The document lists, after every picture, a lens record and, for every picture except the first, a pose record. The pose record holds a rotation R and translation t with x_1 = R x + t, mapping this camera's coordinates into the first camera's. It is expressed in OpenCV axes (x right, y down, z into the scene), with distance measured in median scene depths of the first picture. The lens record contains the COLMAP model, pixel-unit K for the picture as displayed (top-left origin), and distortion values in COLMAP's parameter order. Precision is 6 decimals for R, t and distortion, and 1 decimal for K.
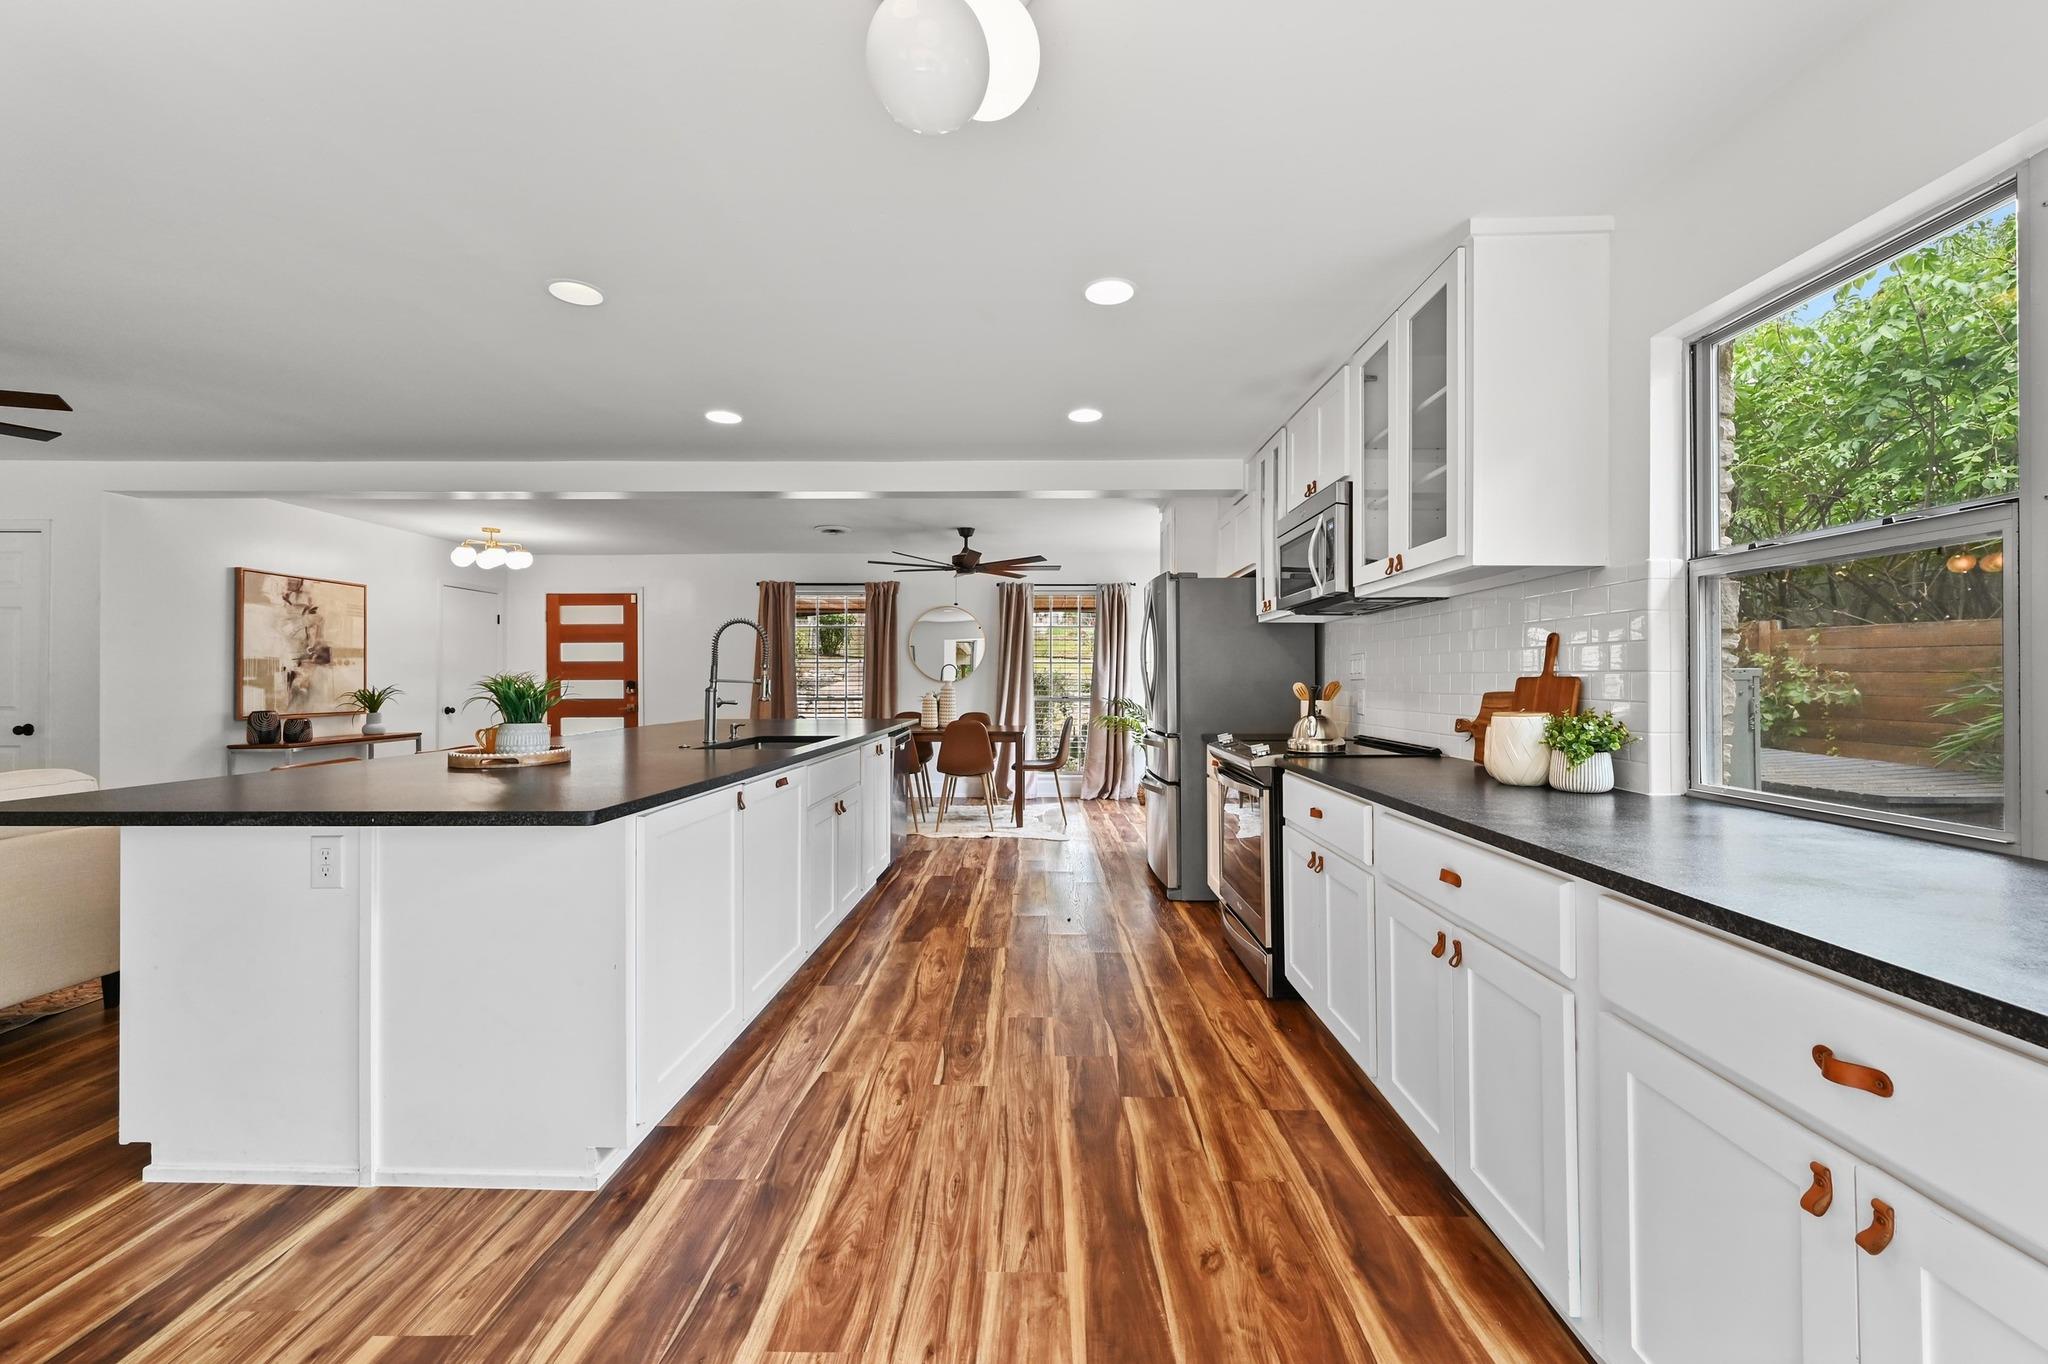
lens RADIAL K [[818.6, 0, 1016.7], [0, 818.6, 663.2], [0, 0, 1]] dist [0.000893, 0.000367]
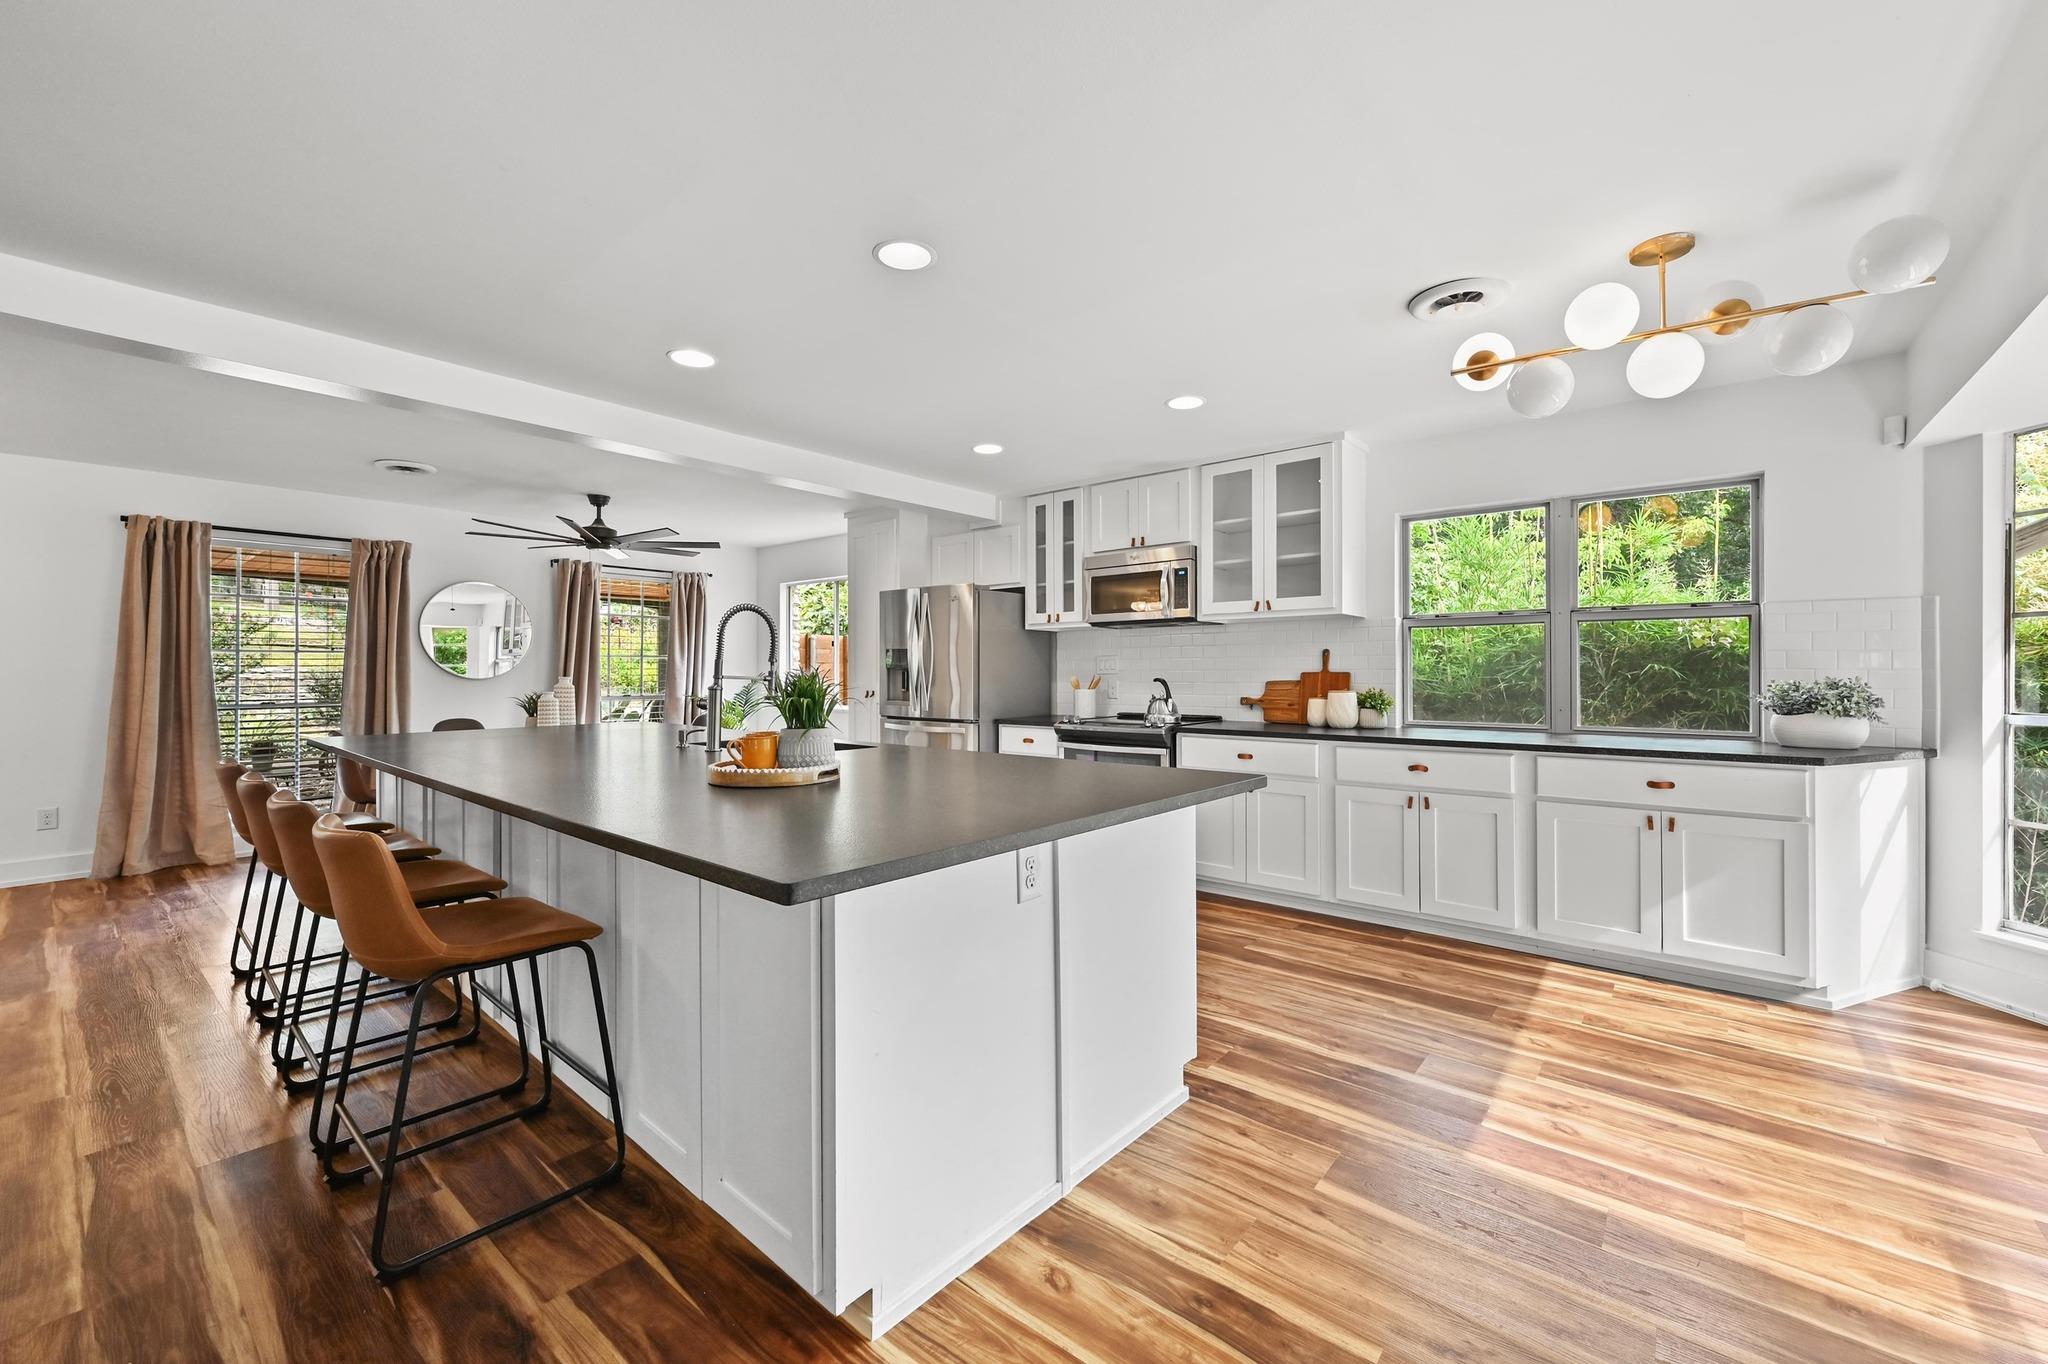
lens RADIAL K [[818.6, 0, 1035.2], [0, 818.6, 664.2], [0, 0, 1]] dist [0.000893, 0.000367]
pose [[0.624369, 0.006618, 0.781102, -1.049198], [-0.012948, 0.999914, 0.001878, 0.002095], [-0.781022, -0.011286, 0.624401, 0.279791]]
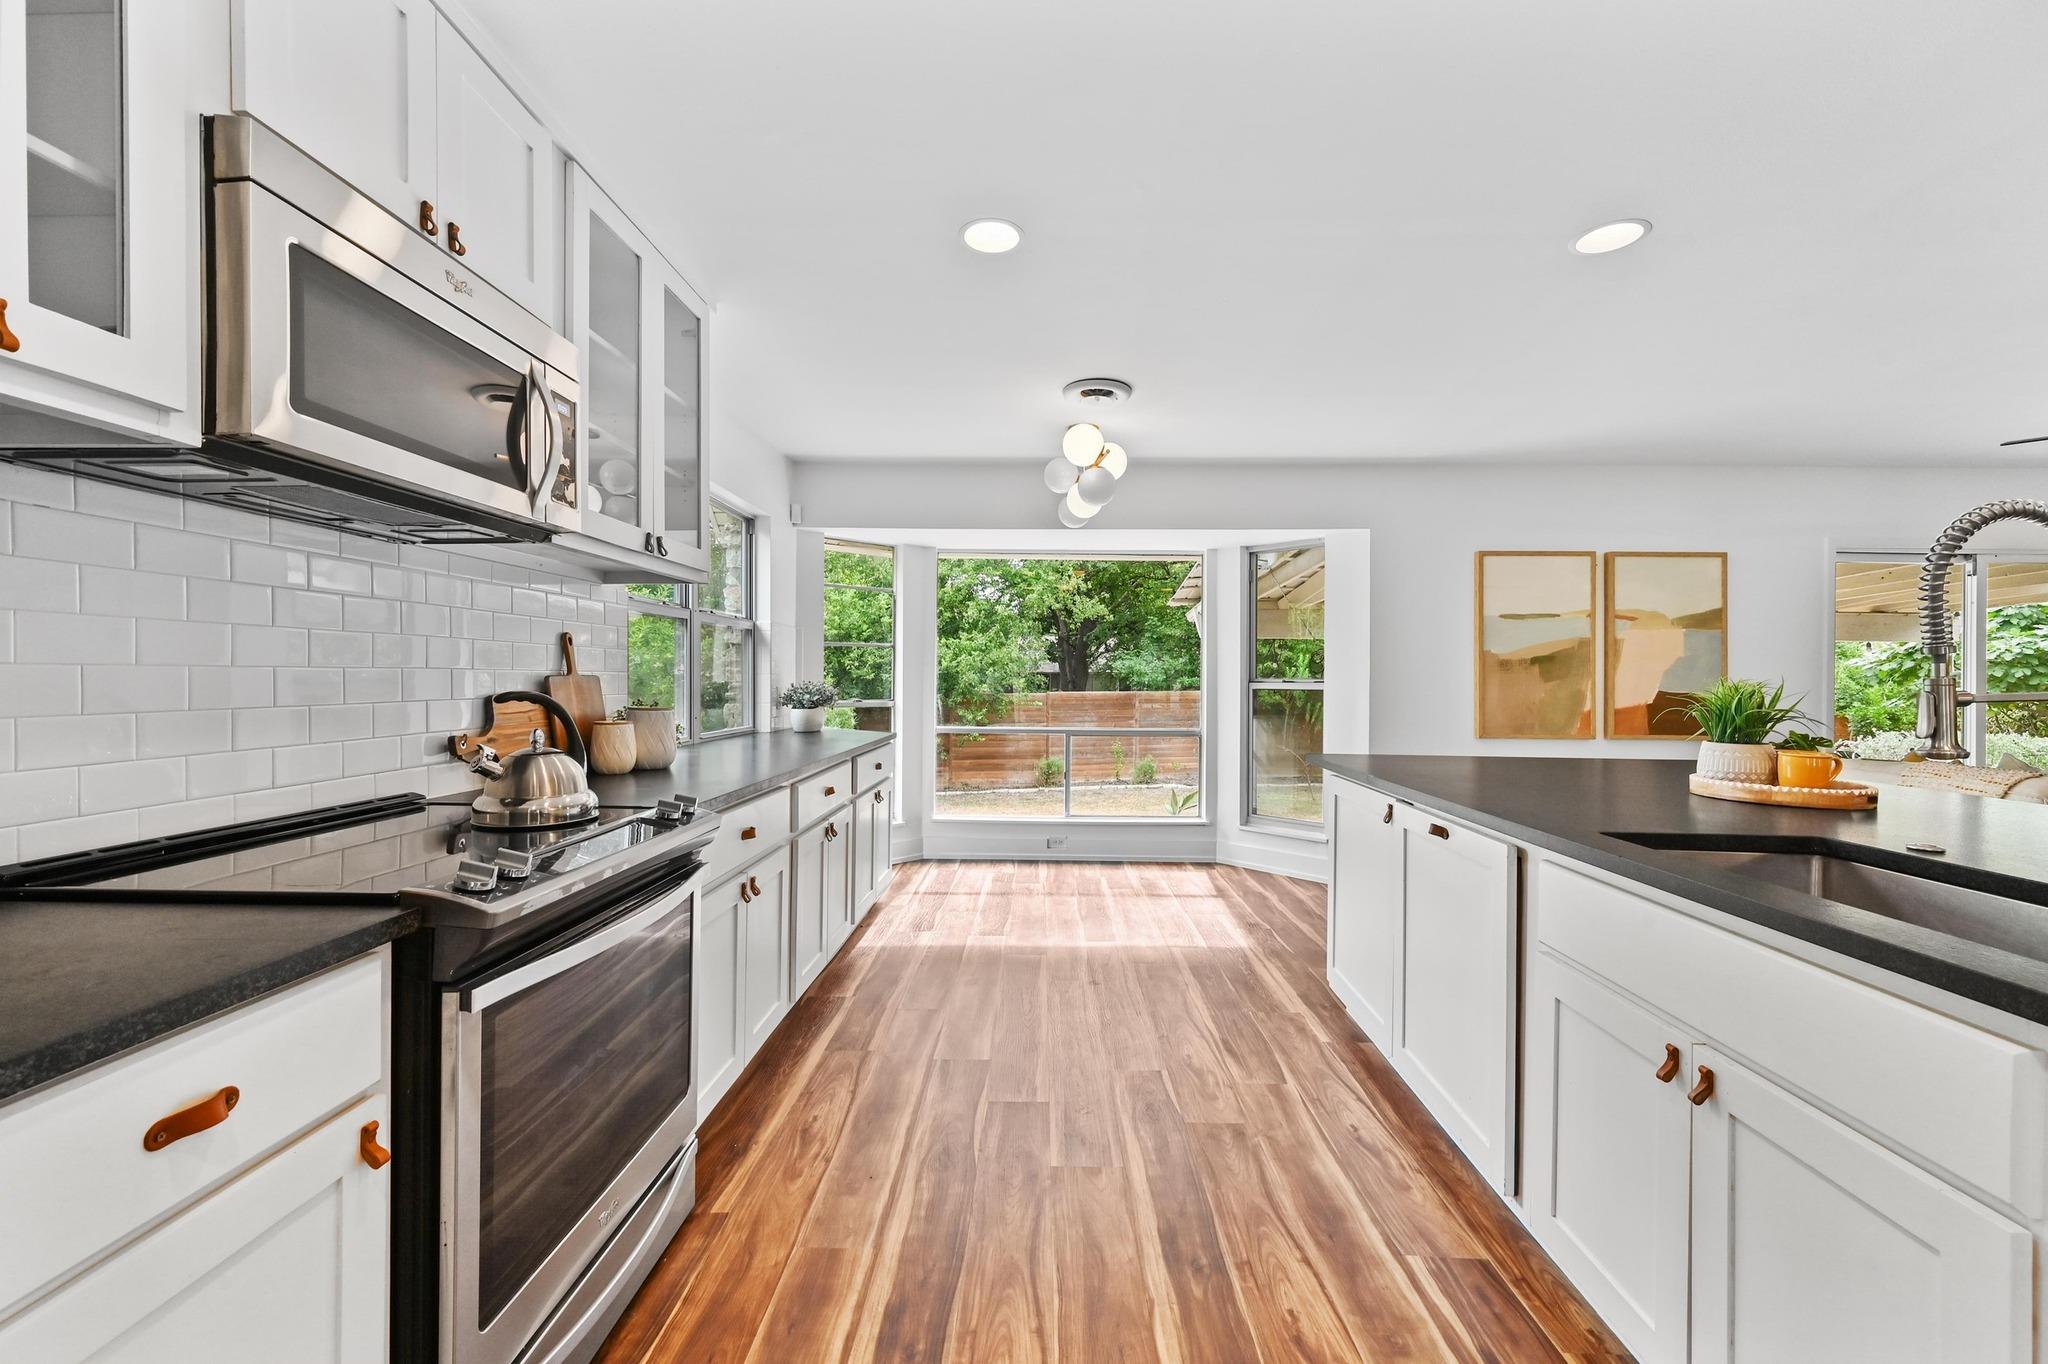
lens RADIAL K [[818.6, 0, 1028.2], [0, 818.6, 675.3], [0, 0, 1]] dist [0.000893, 0.000367]
pose [[-0.999974, -0.006419, -0.003229, 0.066926], [-0.006341, 0.999699, -0.023692, 0.030893], [0.003380, -0.023671, -0.999714, 1.684878]]
